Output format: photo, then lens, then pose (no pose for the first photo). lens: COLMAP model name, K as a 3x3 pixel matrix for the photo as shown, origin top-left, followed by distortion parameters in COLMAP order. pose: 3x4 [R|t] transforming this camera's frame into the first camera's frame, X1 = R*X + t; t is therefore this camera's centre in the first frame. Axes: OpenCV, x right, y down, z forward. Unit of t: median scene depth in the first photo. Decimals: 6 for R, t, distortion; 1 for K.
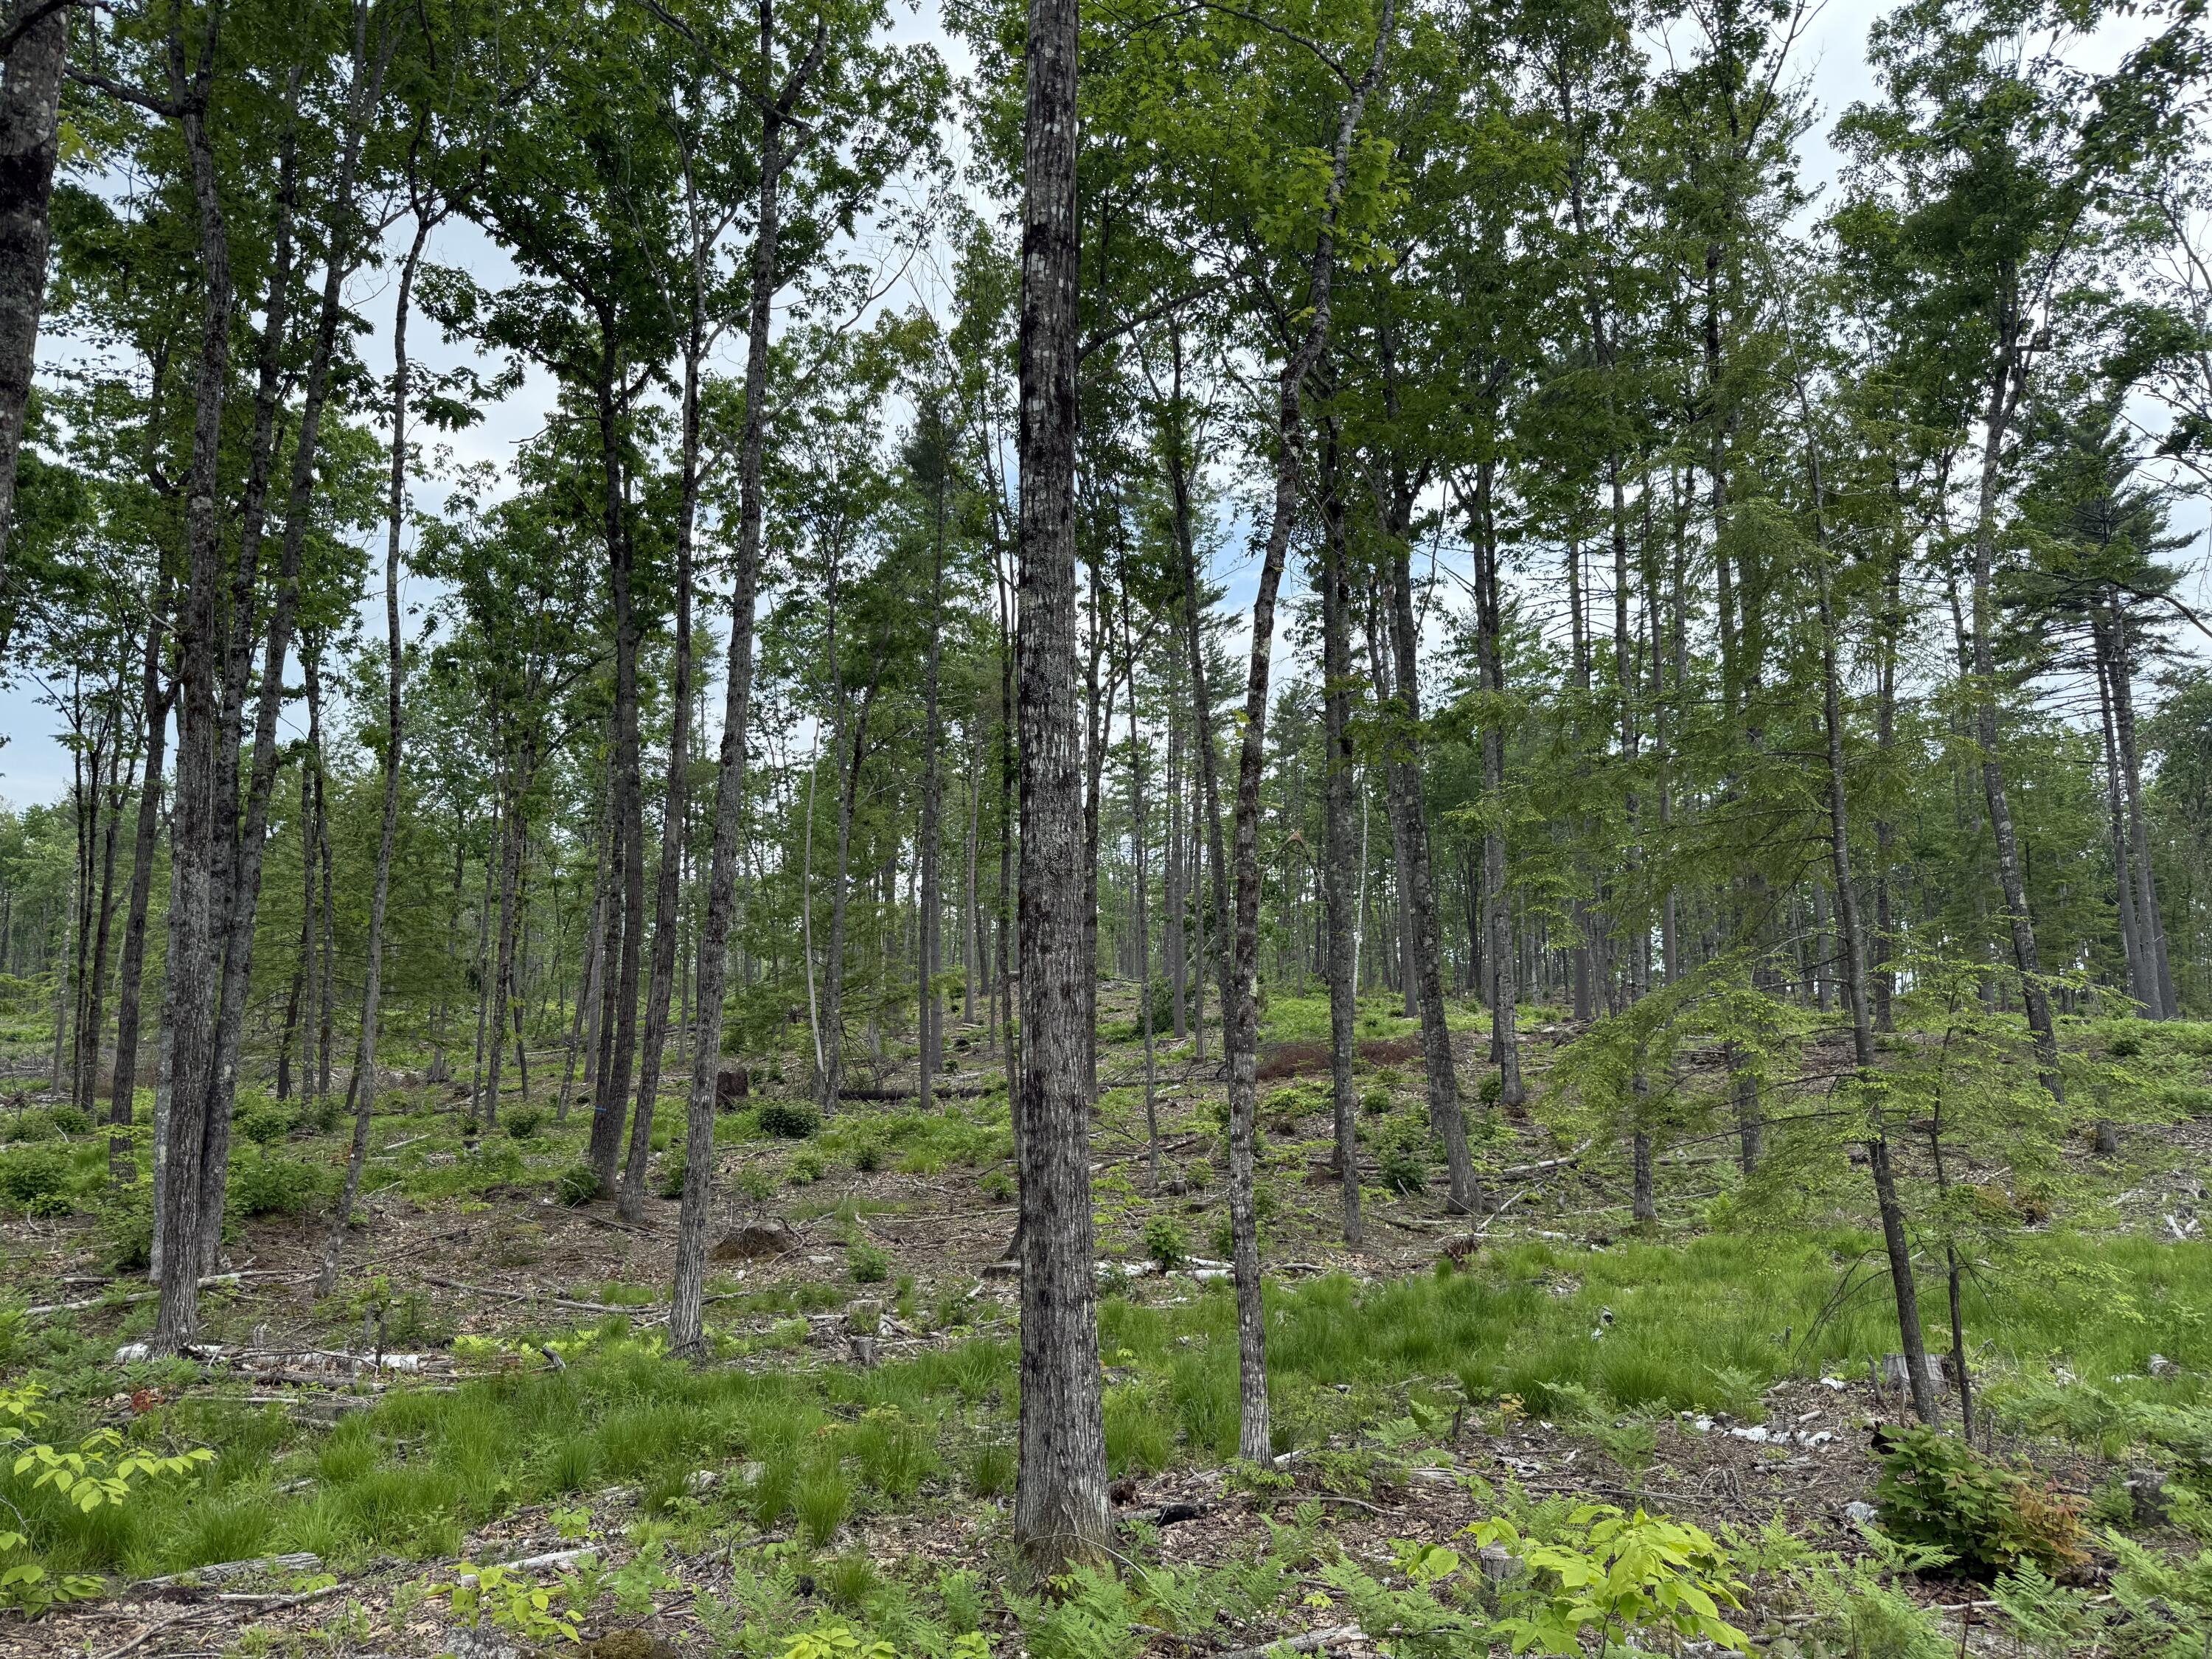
lens RADIAL K [[1566.1, 0, 1101.2], [0, 1566.1, 838.0], [0, 0, 1]] dist [0.086768, -0.108340]
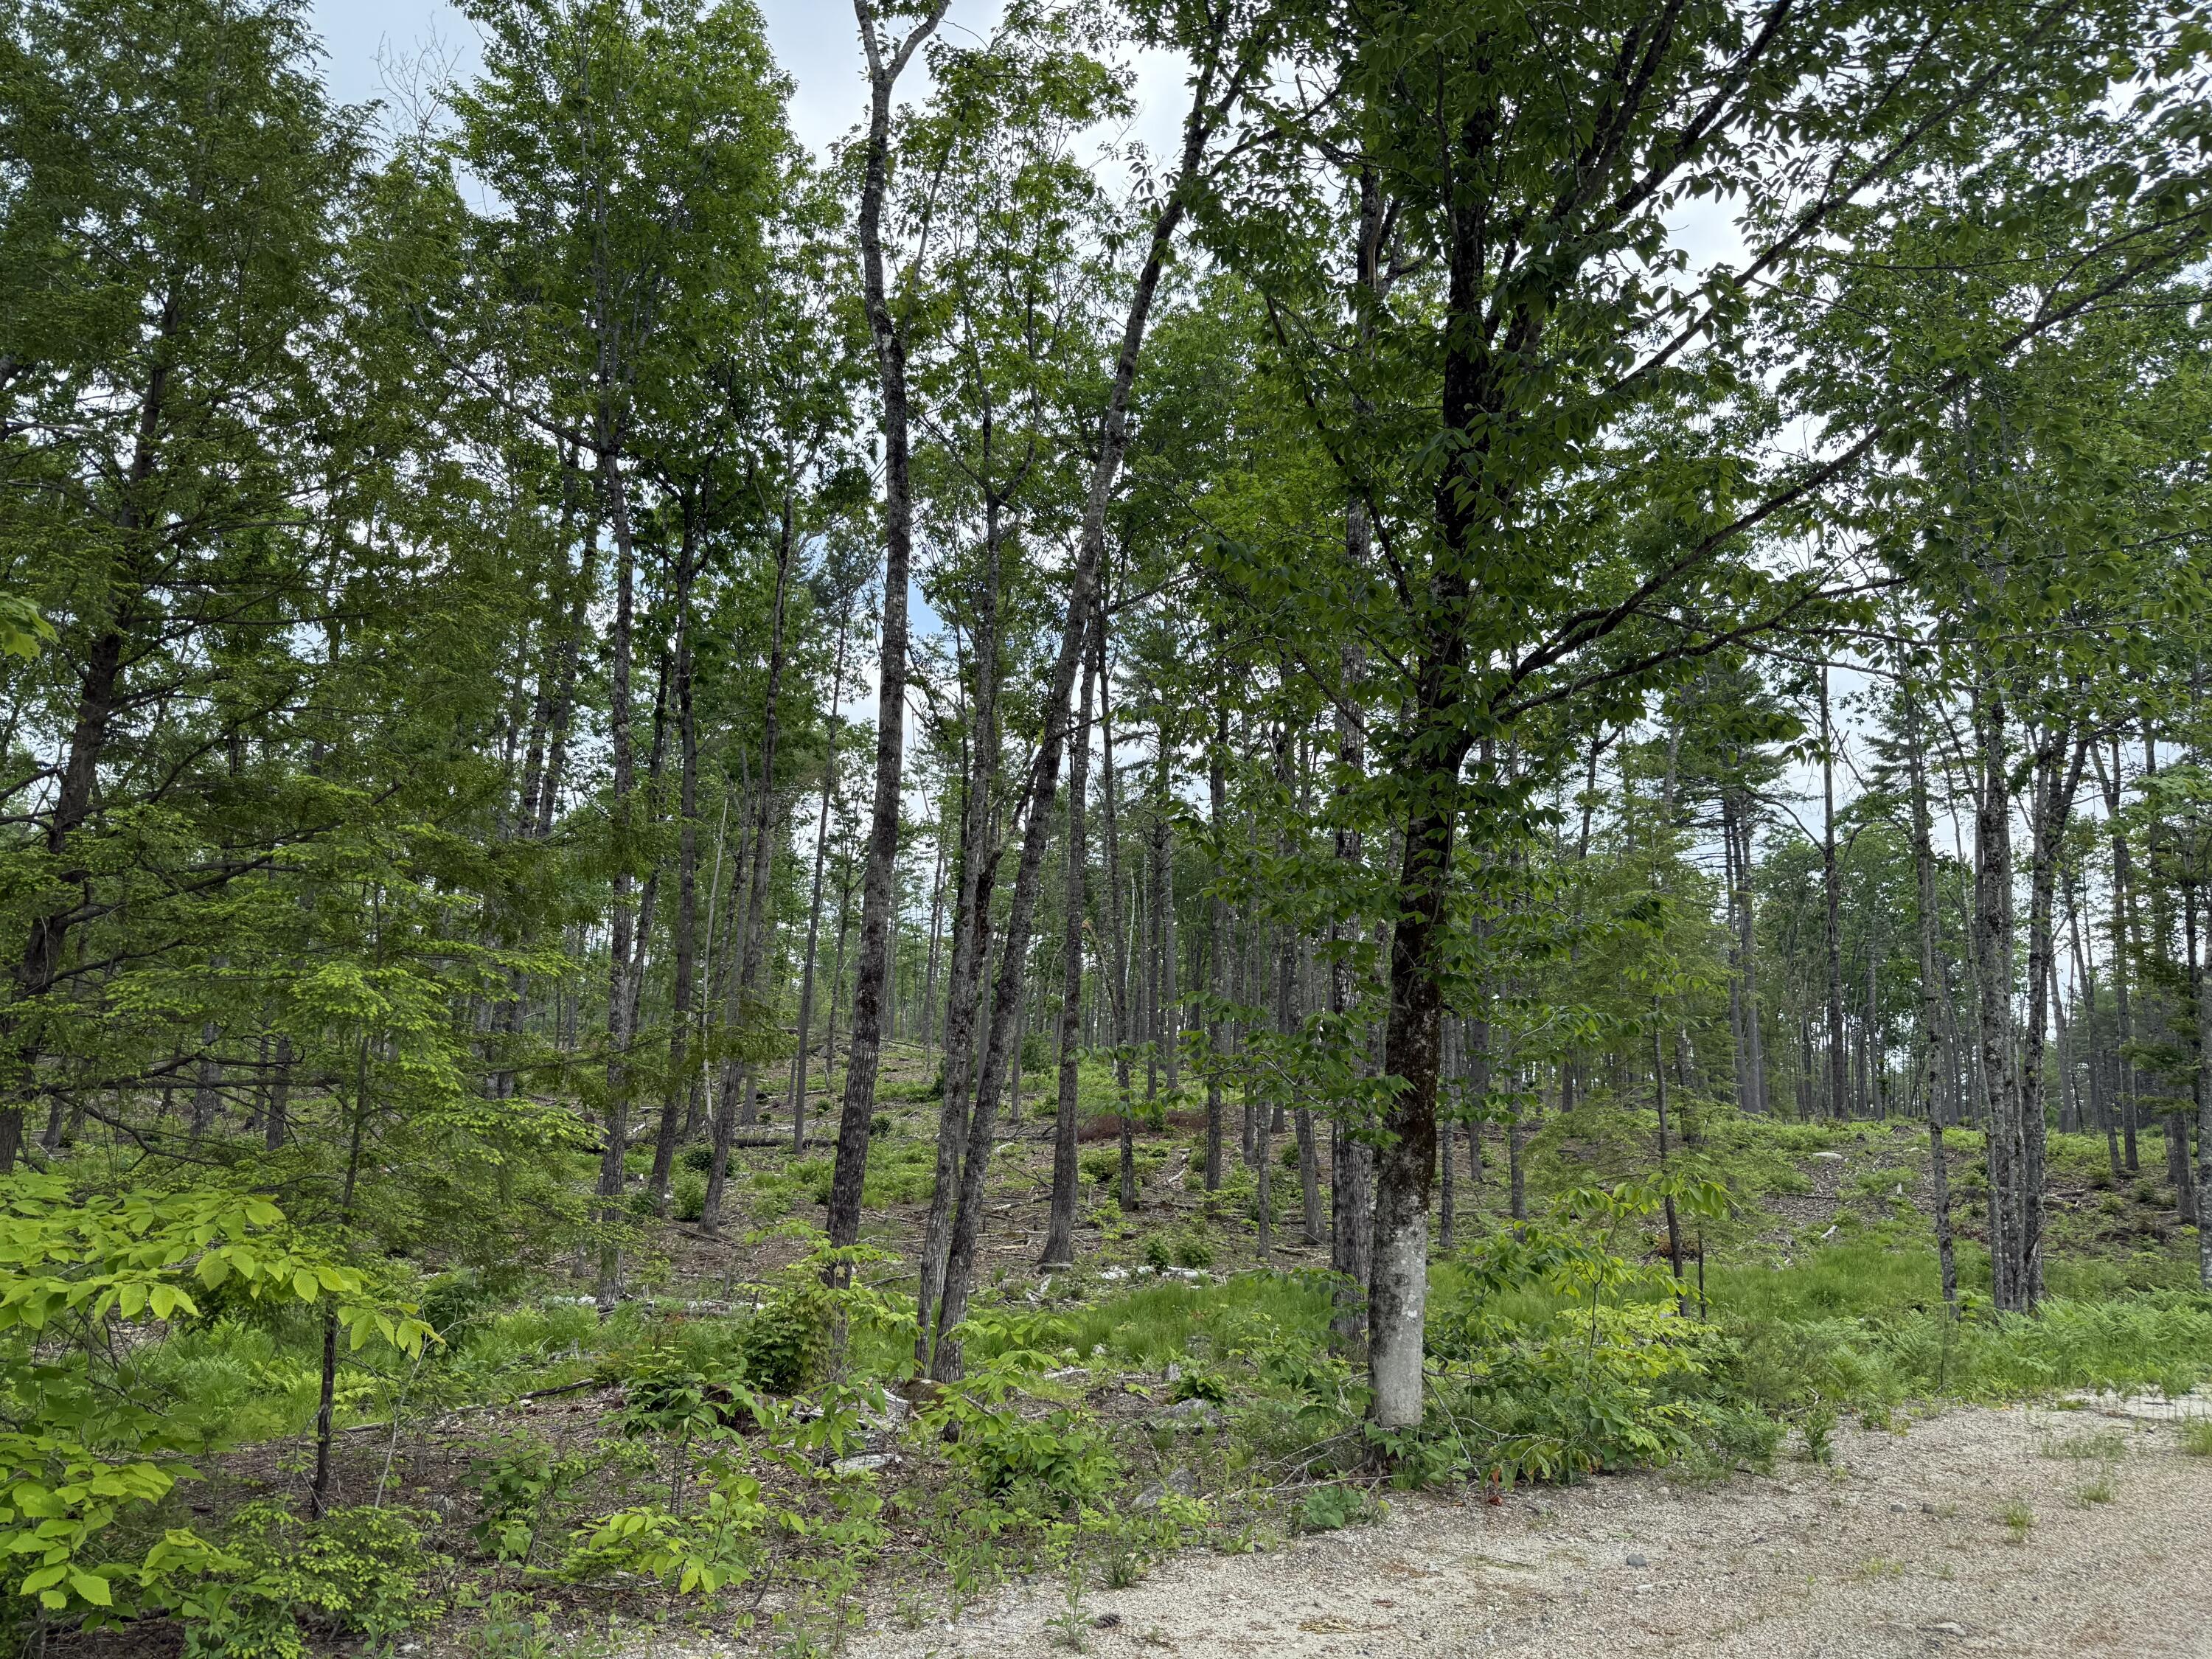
lens RADIAL K [[1575.8, 0, 1106.0], [0, 1575.8, 829.5], [0, 0, 1]] dist [0.037590, -0.025539]
pose [[0.977628, 0.078526, 0.195135, -0.345595], [-0.070984, 0.996446, -0.045356, -0.065756], [-0.198003, 0.030490, 0.979727, -0.459485]]
